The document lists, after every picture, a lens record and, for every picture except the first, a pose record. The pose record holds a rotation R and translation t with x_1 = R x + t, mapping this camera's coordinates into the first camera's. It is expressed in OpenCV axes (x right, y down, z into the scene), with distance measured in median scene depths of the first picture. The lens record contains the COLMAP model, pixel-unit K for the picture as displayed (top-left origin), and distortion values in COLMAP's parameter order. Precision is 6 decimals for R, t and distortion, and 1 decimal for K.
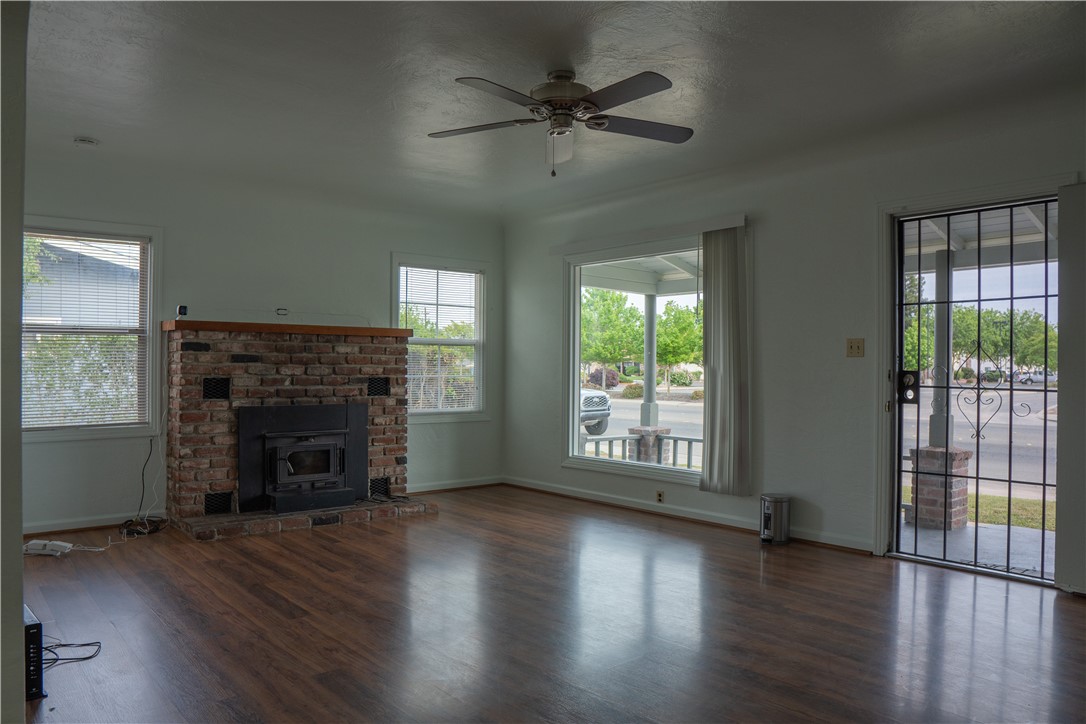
lens RADIAL K [[767.0, 0, 539.5], [0, 767.0, 366.1], [0, 0, 1]] dist [-0.100855, 0.064753]
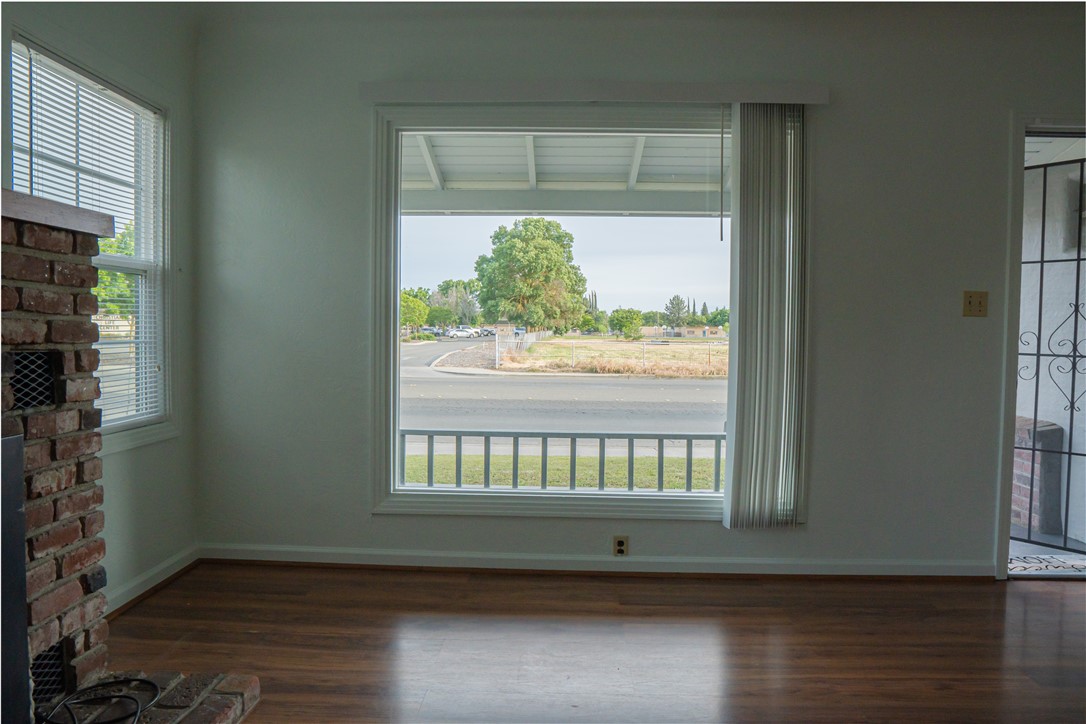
lens RADIAL K [[767.0, 0, 539.5], [0, 767.0, 366.1], [0, 0, 1]] dist [-0.100855, 0.064753]
pose [[0.675451, -0.032656, 0.736682, -0.331105], [-0.009243, 0.998566, 0.052740, 0.002360], [-0.737347, -0.042432, 0.674180, 0.690788]]
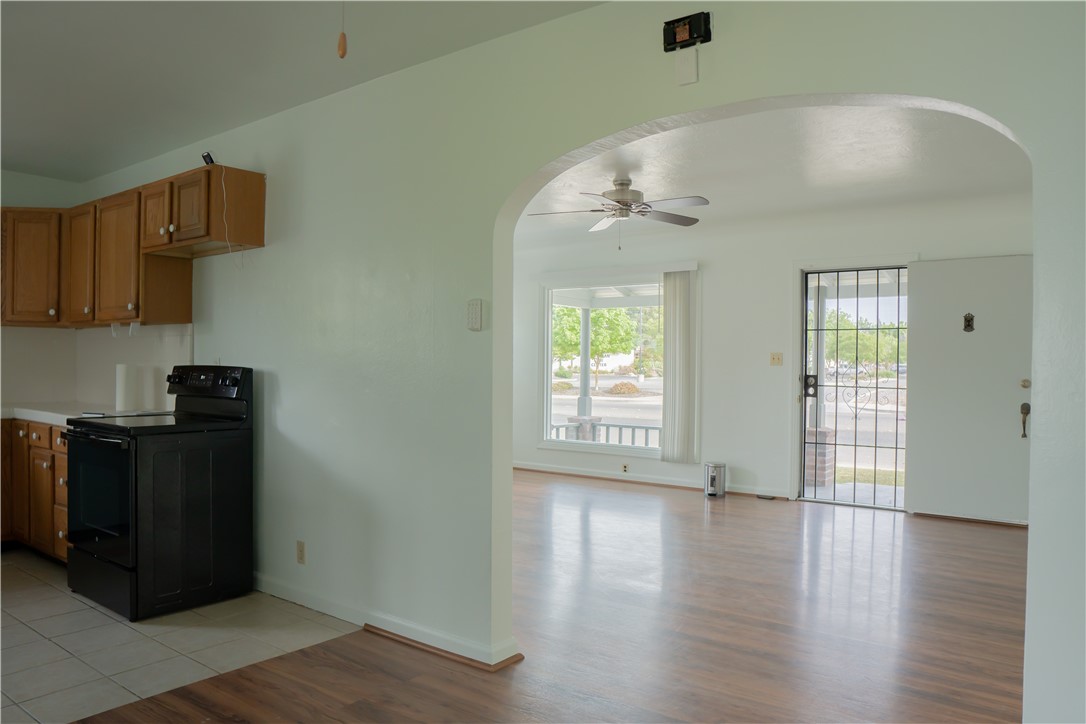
lens RADIAL K [[767.0, 0, 539.5], [0, 767.0, 366.1], [0, 0, 1]] dist [-0.100855, 0.064753]
pose [[0.978077, 0.001000, 0.208241, -0.280586], [-0.002912, 0.999956, 0.008876, -0.018642], [-0.208223, -0.009287, 0.978037, -0.286790]]
